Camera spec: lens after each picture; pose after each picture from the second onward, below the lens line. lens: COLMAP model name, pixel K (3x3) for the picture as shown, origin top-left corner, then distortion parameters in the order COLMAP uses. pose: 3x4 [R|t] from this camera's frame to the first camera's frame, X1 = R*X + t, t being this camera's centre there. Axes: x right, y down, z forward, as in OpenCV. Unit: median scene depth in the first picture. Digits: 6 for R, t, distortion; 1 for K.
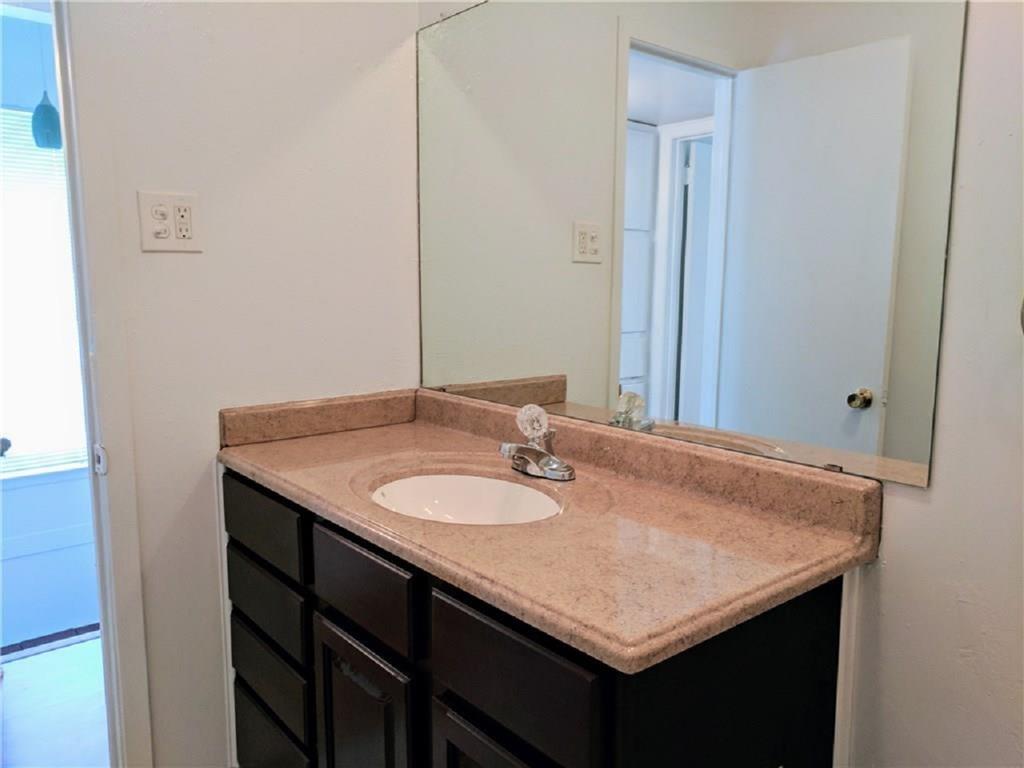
lens RADIAL K [[773.5, 0, 512.3], [0, 773.5, 397.0], [0, 0, 1]] dist [0.011908, -0.010048]
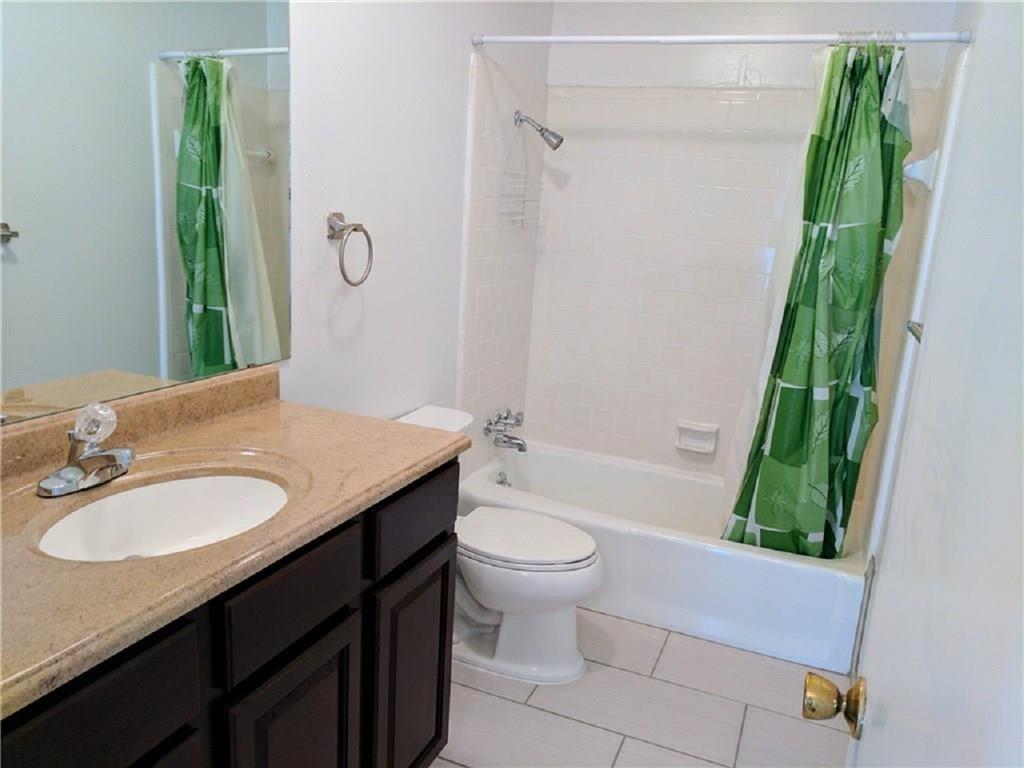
lens RADIAL K [[773.5, 0, 512.3], [0, 773.5, 397.0], [0, 0, 1]] dist [0.011908, -0.010048]
pose [[-0.450256, -0.228631, 0.863133, -1.036099], [0.093892, 0.949180, 0.300403, -0.234394], [-0.887949, 0.216299, -0.405907, 1.088449]]
